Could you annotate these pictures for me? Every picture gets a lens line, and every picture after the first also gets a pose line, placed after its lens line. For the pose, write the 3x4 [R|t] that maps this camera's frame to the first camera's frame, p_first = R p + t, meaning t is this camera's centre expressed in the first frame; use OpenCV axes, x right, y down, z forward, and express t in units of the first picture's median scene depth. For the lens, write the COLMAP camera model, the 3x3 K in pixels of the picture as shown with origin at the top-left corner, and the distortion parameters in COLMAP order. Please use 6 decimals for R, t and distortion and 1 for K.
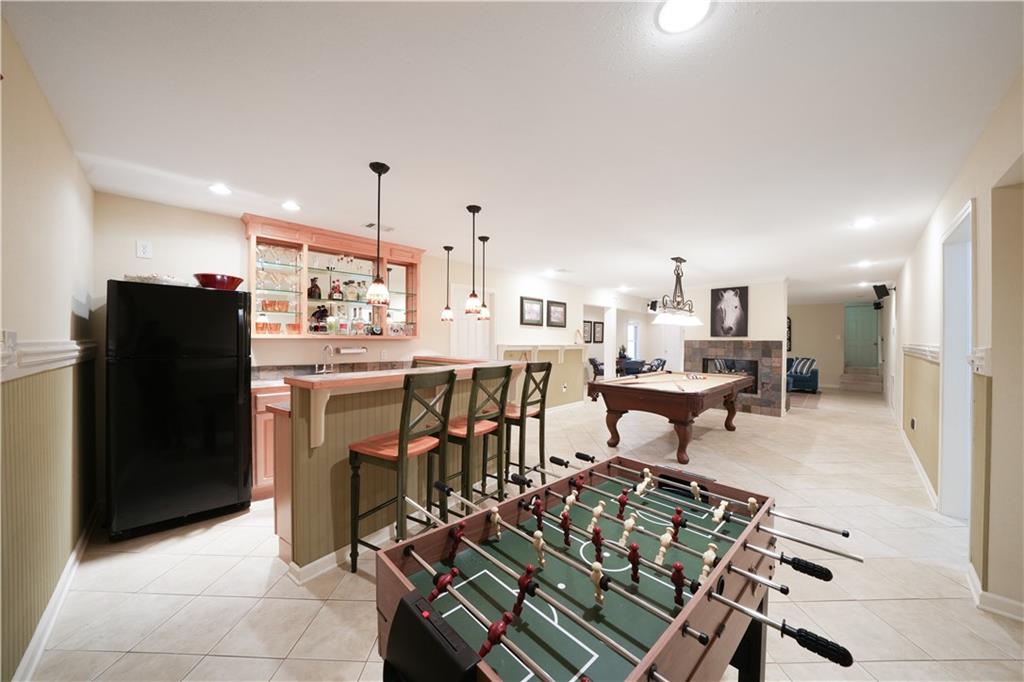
lens RADIAL K [[349.2, 0, 513.2], [0, 349.2, 339.1], [0, 0, 1]] dist [-0.018210, 0.000198]
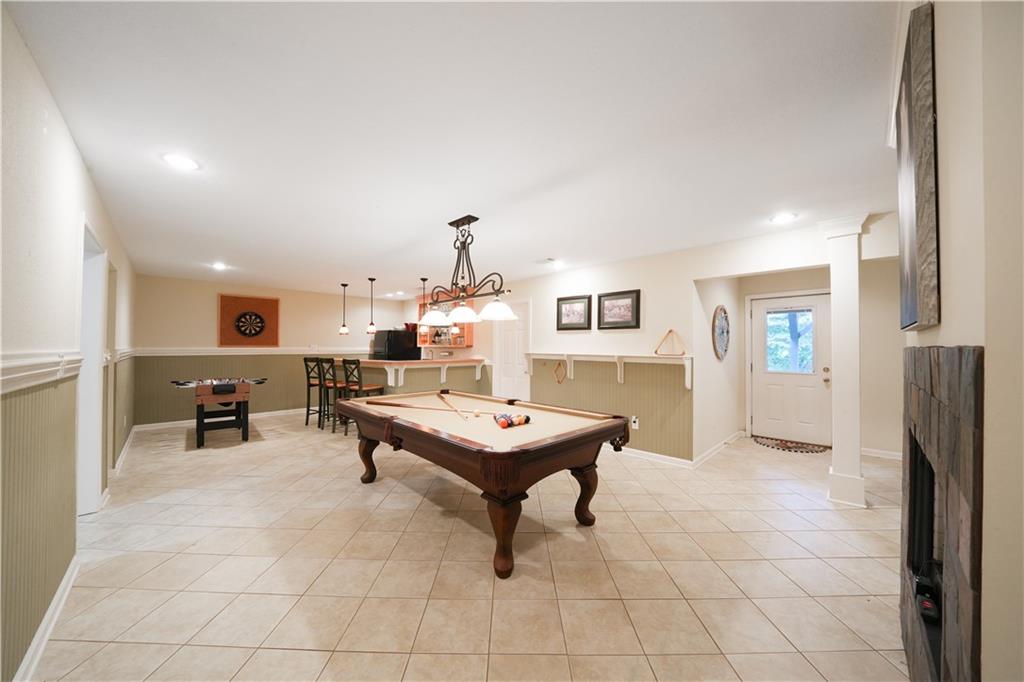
lens RADIAL K [[349.2, 0, 509.8], [0, 349.2, 343.5], [0, 0, 1]] dist [-0.018210, 0.000198]
pose [[-0.007416, -0.014230, -0.999871, 0.905307], [-0.001318, 0.999898, -0.014221, 0.004275], [0.999972, 0.001212, -0.007434, 0.885663]]
